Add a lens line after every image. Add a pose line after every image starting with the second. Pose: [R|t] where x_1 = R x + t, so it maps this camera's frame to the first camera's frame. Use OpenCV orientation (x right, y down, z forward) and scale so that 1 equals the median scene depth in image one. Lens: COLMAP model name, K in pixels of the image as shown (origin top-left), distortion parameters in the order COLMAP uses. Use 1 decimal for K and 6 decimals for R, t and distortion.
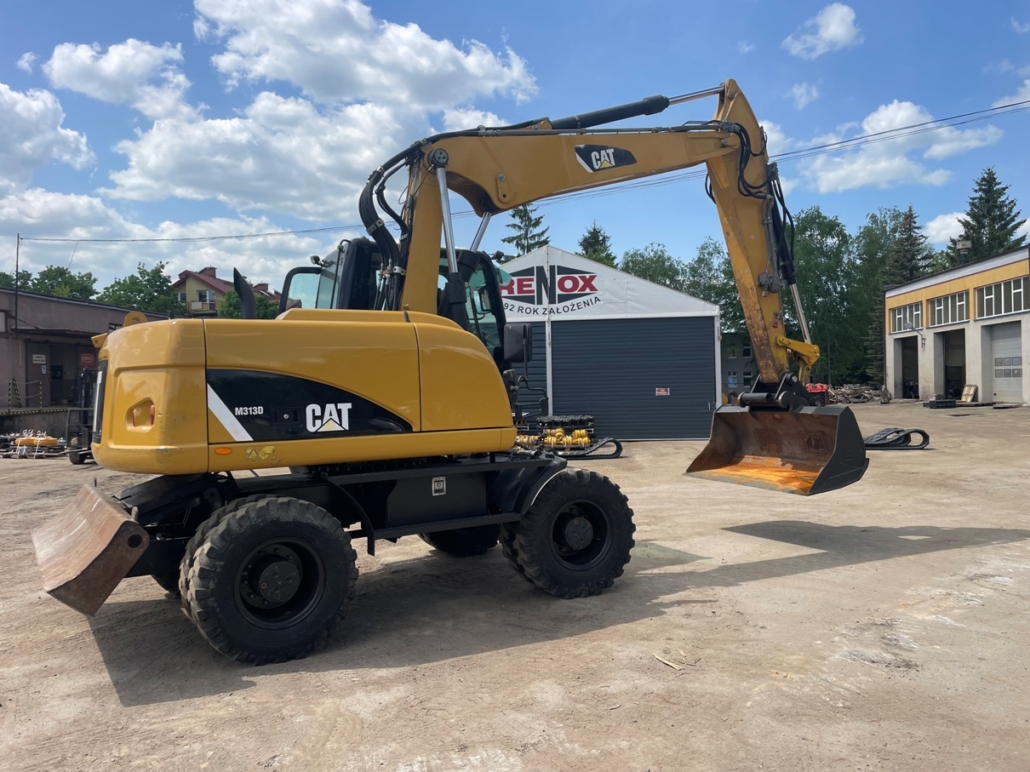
lens RADIAL K [[792.2, 0, 506.3], [0, 792.2, 383.8], [0, 0, 1]] dist [0.068210, -0.103906]
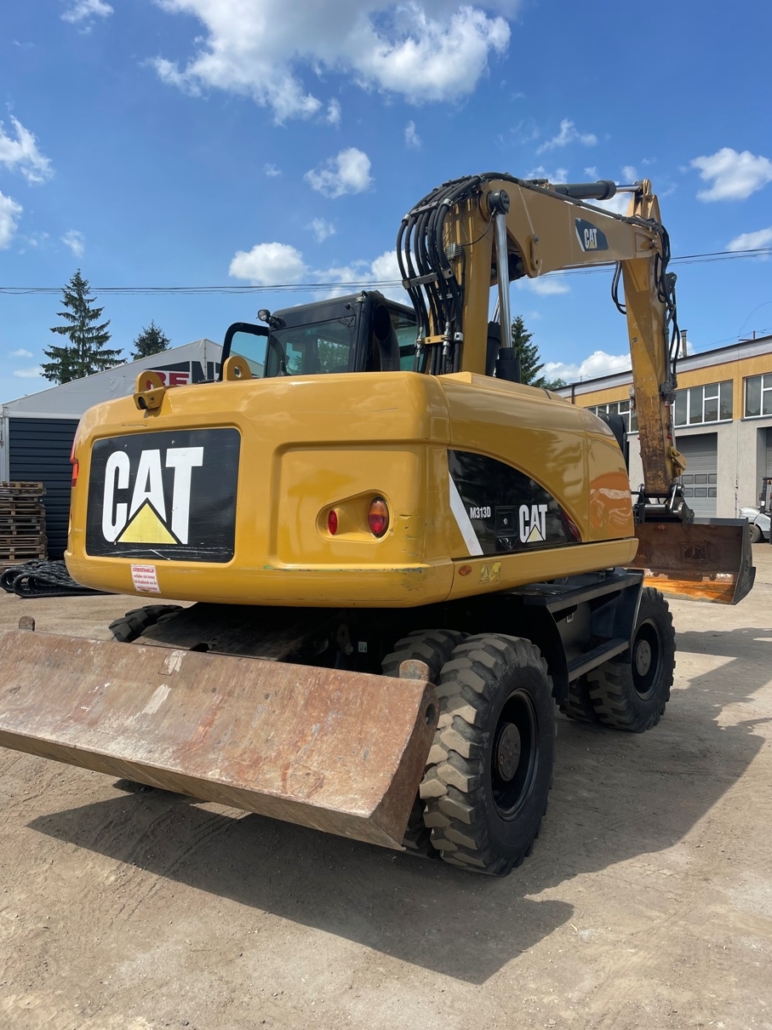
lens RADIAL K [[792.2, 0, 387.6], [0, 792.2, 517.8], [0, 0, 1]] dist [0.068210, -0.103906]
pose [[0.904852, 0.008354, 0.425645, -0.469758], [-0.018466, 0.999637, 0.019635, 0.018195], [-0.425326, -0.025627, 0.904677, 0.277944]]
